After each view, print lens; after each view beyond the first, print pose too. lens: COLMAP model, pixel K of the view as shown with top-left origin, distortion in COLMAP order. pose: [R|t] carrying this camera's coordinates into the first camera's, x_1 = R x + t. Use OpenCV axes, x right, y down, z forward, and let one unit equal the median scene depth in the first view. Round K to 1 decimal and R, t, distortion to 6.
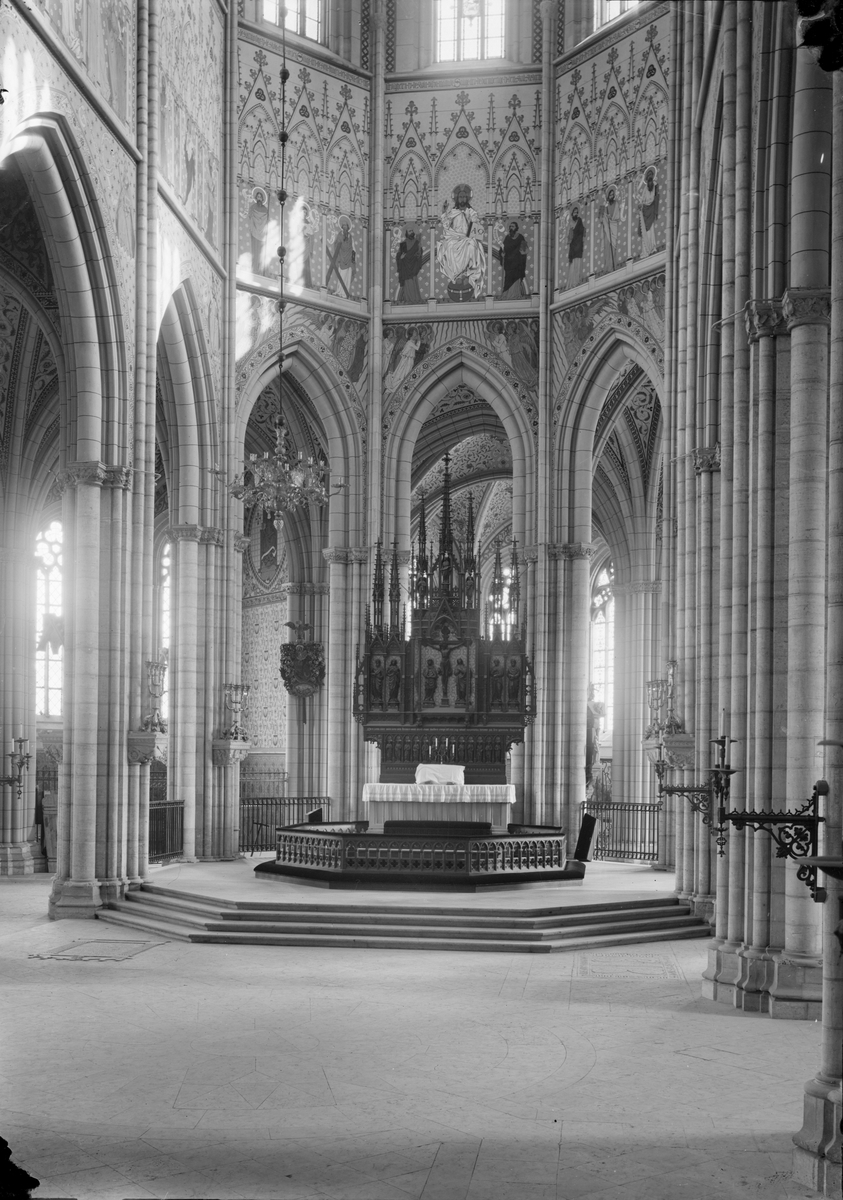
lens RADIAL K [[1455.7, 0, 403.5], [0, 1455.7, 765.2], [0, 0, 1]] dist [0.001743, 0.005490]
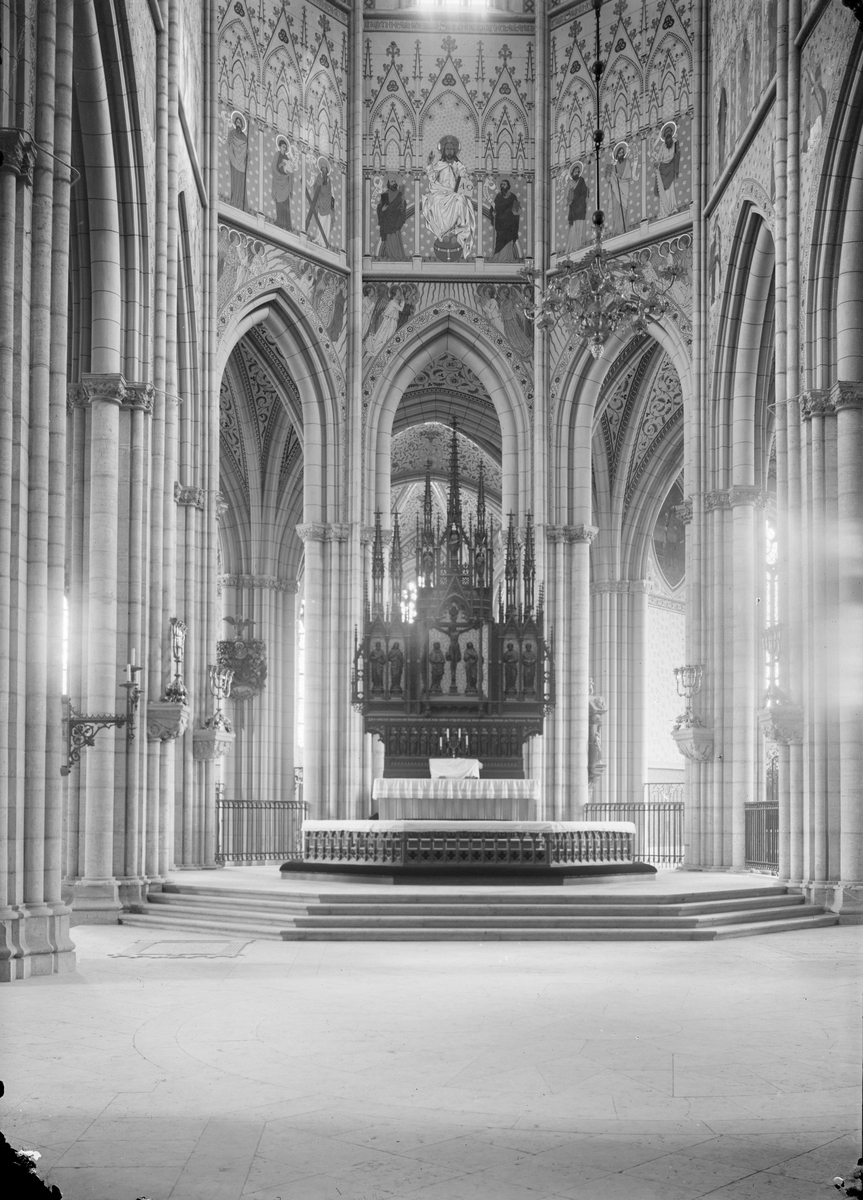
lens RADIAL K [[1400.6, 0, 405.1], [0, 1400.6, 799.0], [0, 0, 1]] dist [0.006378, -0.003505]
pose [[0.980378, -0.001455, 0.197123, -0.171564], [0.006758, 0.999633, -0.026230, 0.046464], [-0.197013, 0.027048, 0.980028, 0.154947]]
